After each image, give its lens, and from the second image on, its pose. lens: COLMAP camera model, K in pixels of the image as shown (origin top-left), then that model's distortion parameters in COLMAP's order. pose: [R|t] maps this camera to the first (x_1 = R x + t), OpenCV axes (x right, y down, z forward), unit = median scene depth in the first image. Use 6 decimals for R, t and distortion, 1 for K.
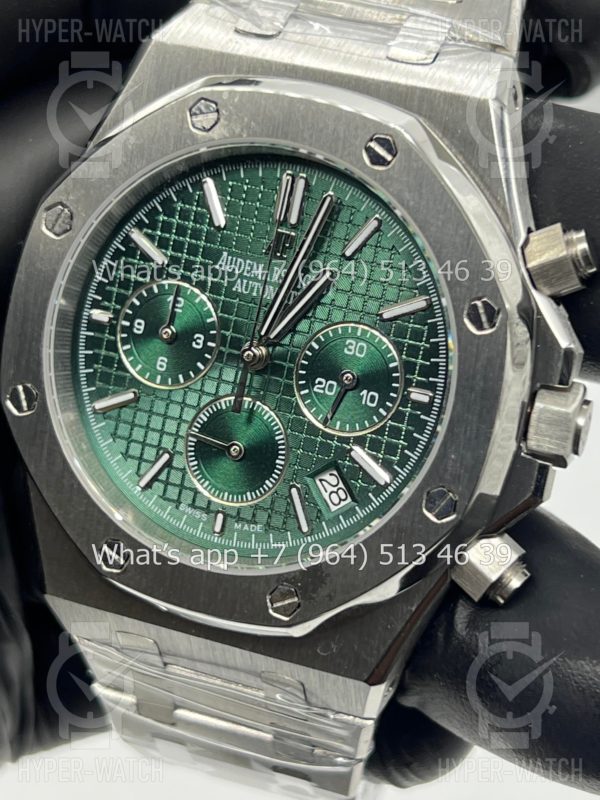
lens RADIAL K [[1884.4, 0, 303.5], [0, 1884.4, 387.5], [0, 0, 1]] dist [0.172443, 0.000000]
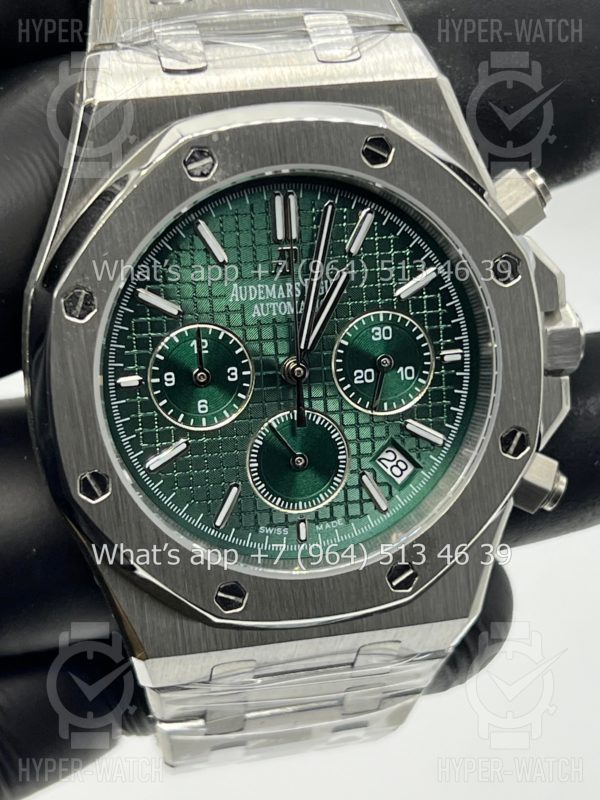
lens RADIAL K [[1884.4, 0, 296.3], [0, 1884.4, 403.2], [0, 0, 1]] dist [0.172443, 0.000000]
pose [[0.828414, -0.328969, 0.453331, -0.504682], [0.283904, 0.944296, 0.166444, -0.172992], [-0.482834, -0.009182, 0.875664, 0.081707]]
